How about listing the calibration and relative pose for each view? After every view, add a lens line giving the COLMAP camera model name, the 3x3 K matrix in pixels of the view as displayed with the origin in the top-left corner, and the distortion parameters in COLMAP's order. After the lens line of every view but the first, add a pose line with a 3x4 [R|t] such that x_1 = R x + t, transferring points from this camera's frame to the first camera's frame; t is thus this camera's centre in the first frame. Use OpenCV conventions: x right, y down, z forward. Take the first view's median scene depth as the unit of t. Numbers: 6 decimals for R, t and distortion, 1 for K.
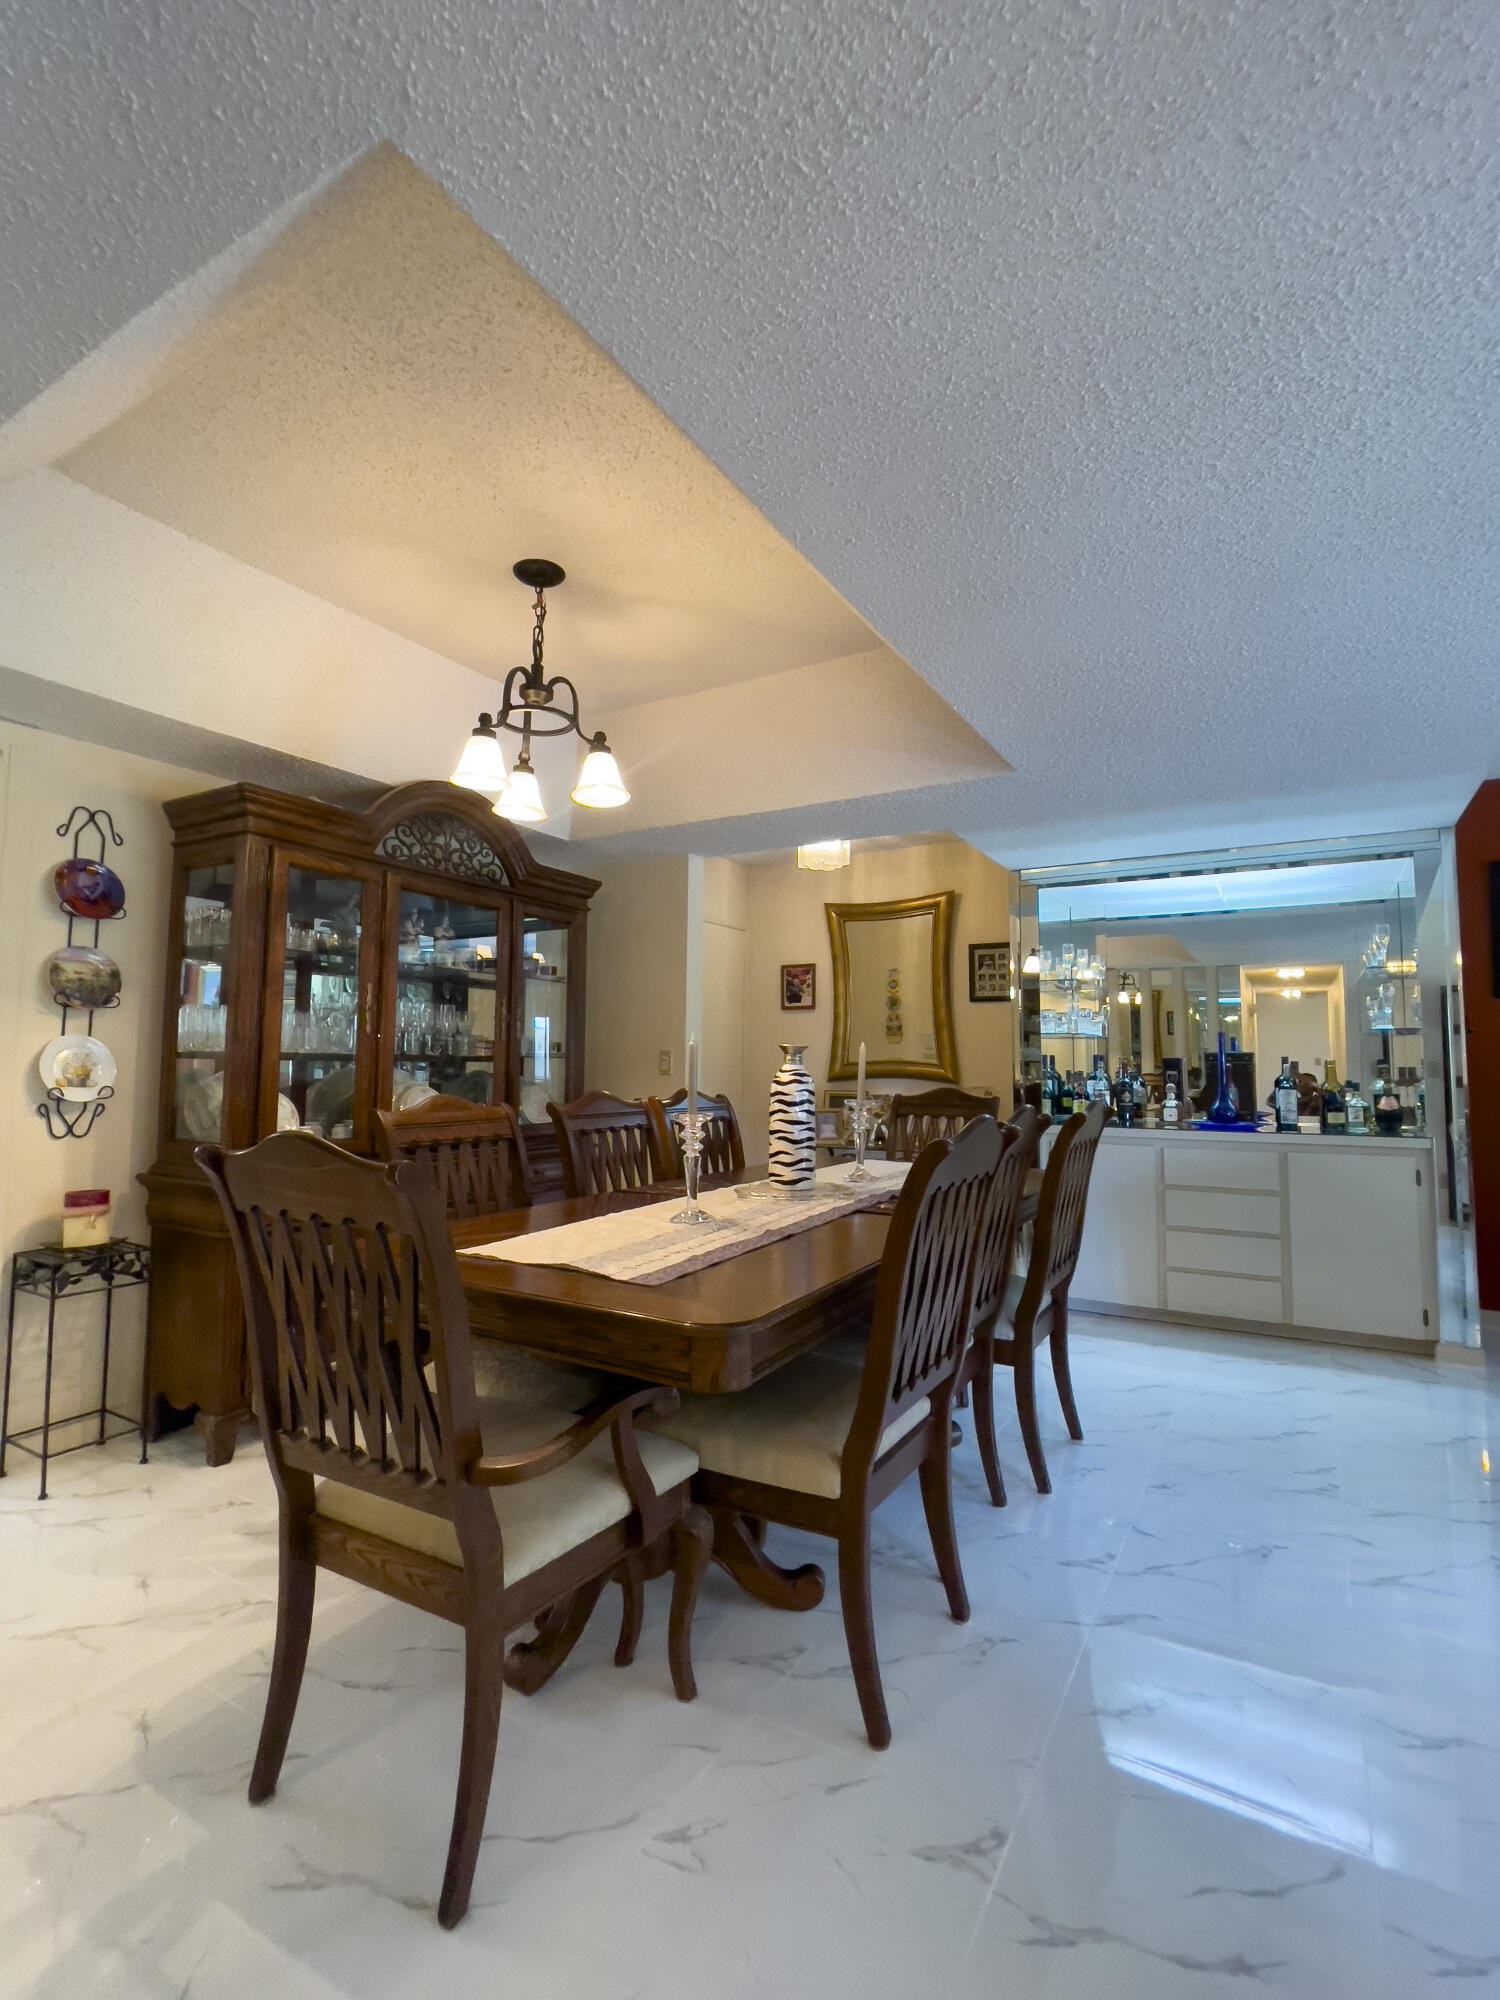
lens RADIAL K [[932.6, 0, 750.0], [0, 932.6, 1000.0], [0, 0, 1]] dist [-0.006103, 0.000068]
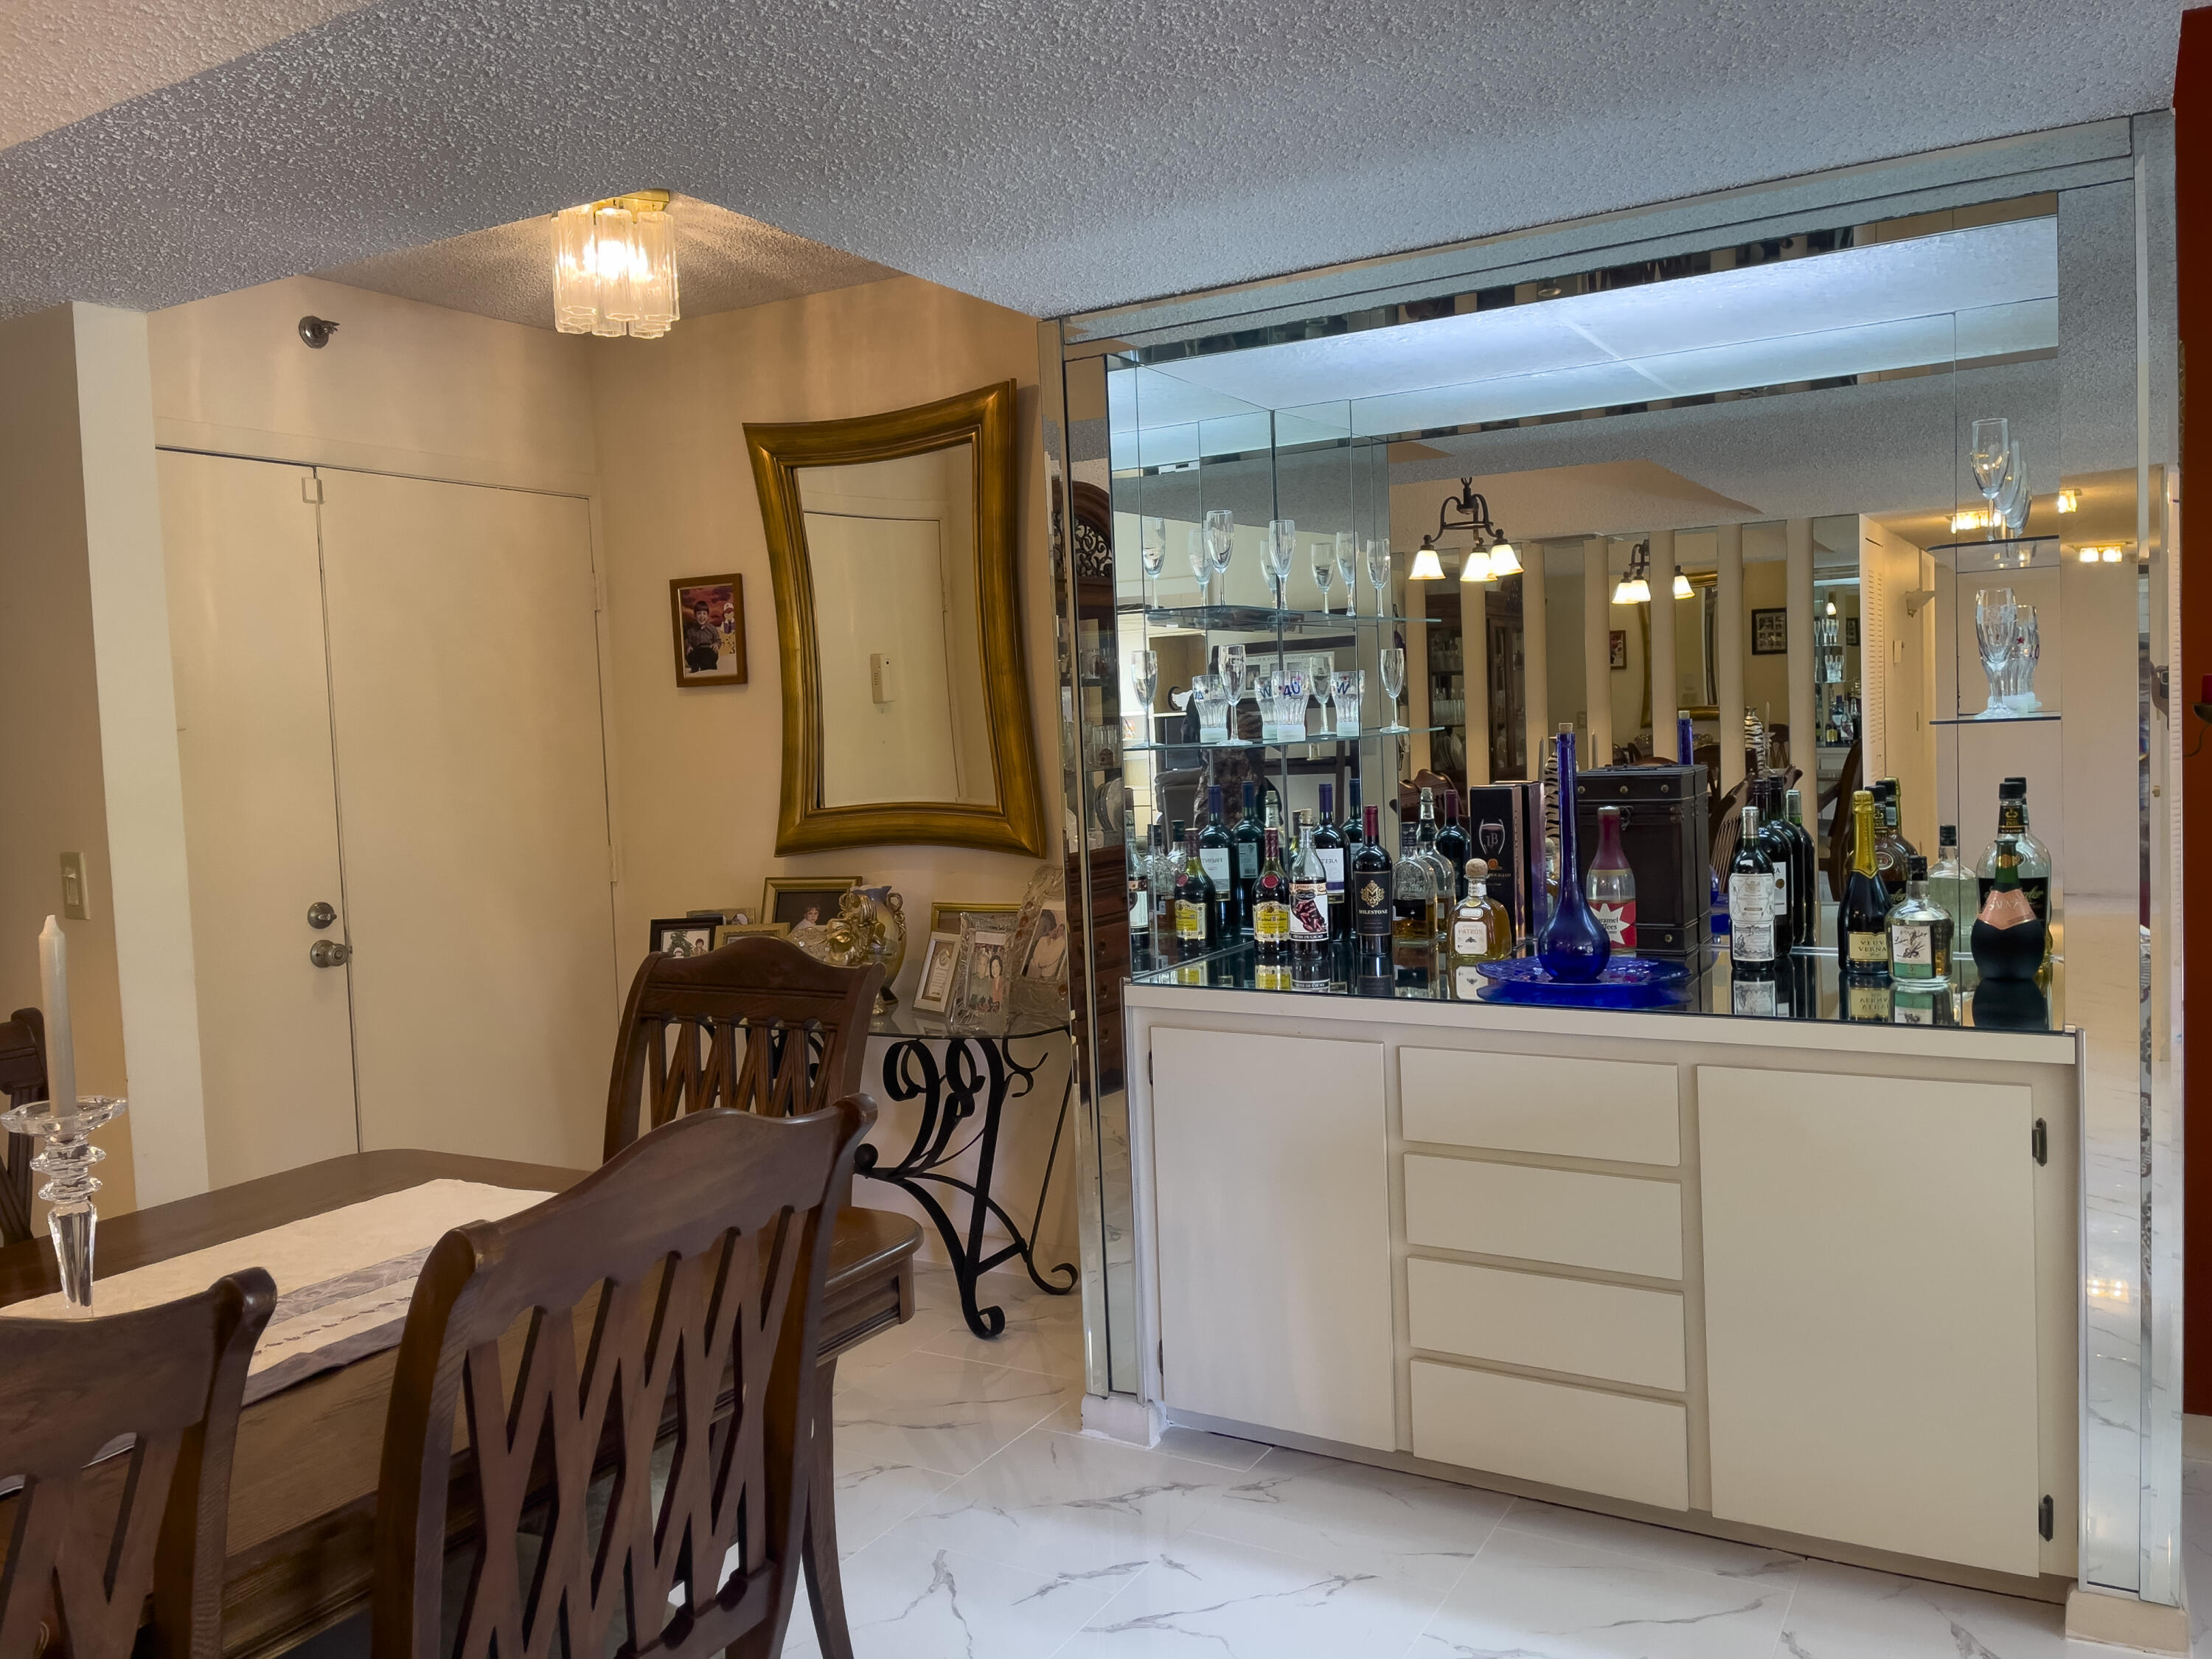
lens RADIAL K [[1692.4, 0, 1106.0], [0, 1692.4, 829.5], [0, 0, 1]] dist [0.157057, -0.176641]
pose [[0.998875, -0.046569, 0.008930, 0.241755], [0.044927, 0.989700, 0.135922, -0.024392], [-0.015168, -0.135368, 0.990679, 0.238241]]
